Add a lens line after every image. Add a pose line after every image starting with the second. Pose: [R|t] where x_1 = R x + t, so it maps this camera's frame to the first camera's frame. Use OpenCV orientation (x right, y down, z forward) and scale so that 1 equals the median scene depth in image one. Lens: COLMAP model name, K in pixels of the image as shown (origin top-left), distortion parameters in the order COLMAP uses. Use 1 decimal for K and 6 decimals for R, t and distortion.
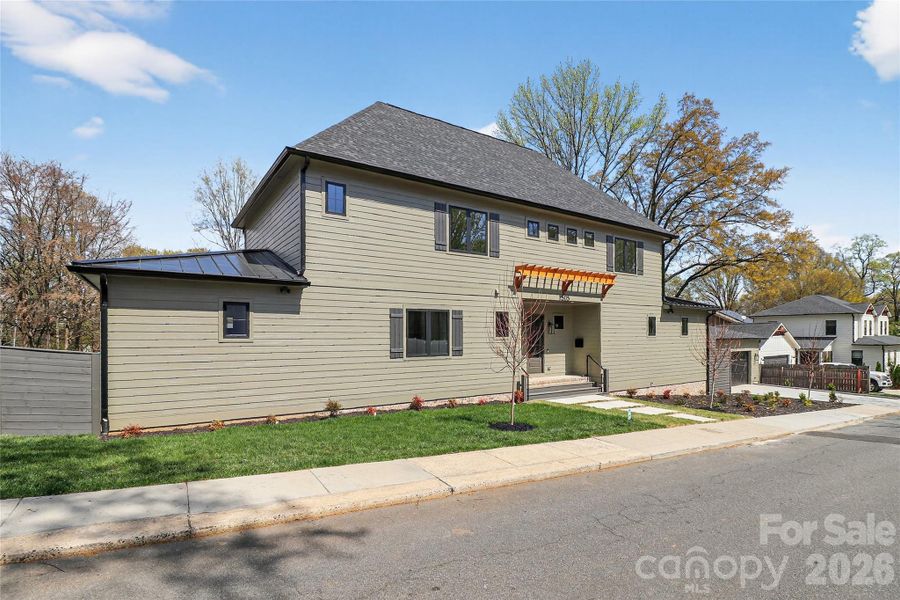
lens RADIAL K [[437.8, 0, 450.7], [0, 437.8, 335.6], [0, 0, 1]] dist [-0.018684, -0.000249]
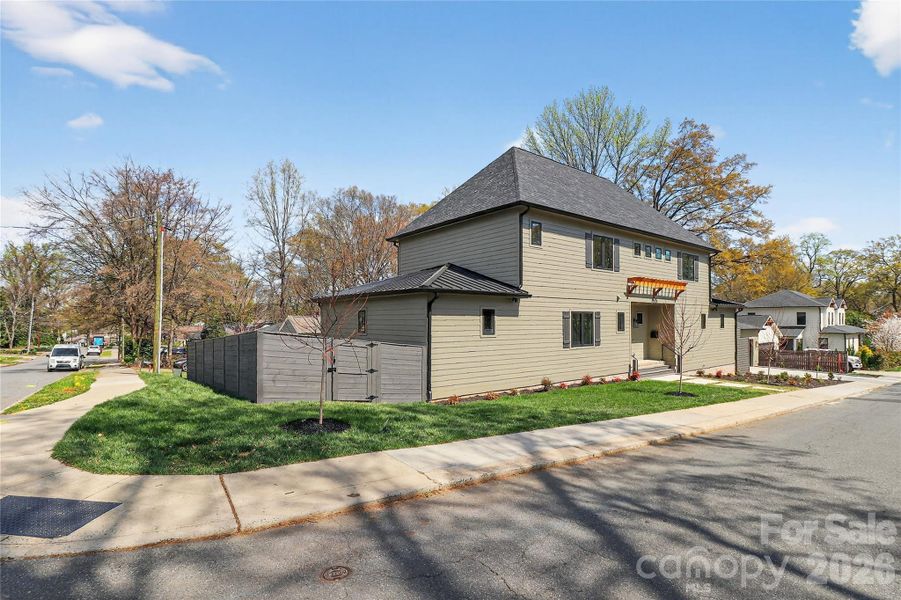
lens RADIAL K [[424.5, 0, 450.0], [0, 424.5, 316.3], [0, 0, 1]] dist [-0.024704, -0.000080]
pose [[0.998048, 0.004030, 0.062318, -0.391348], [-0.003296, 0.999924, -0.011888, -0.020367], [-0.062361, 0.011659, 0.997986, -0.205091]]
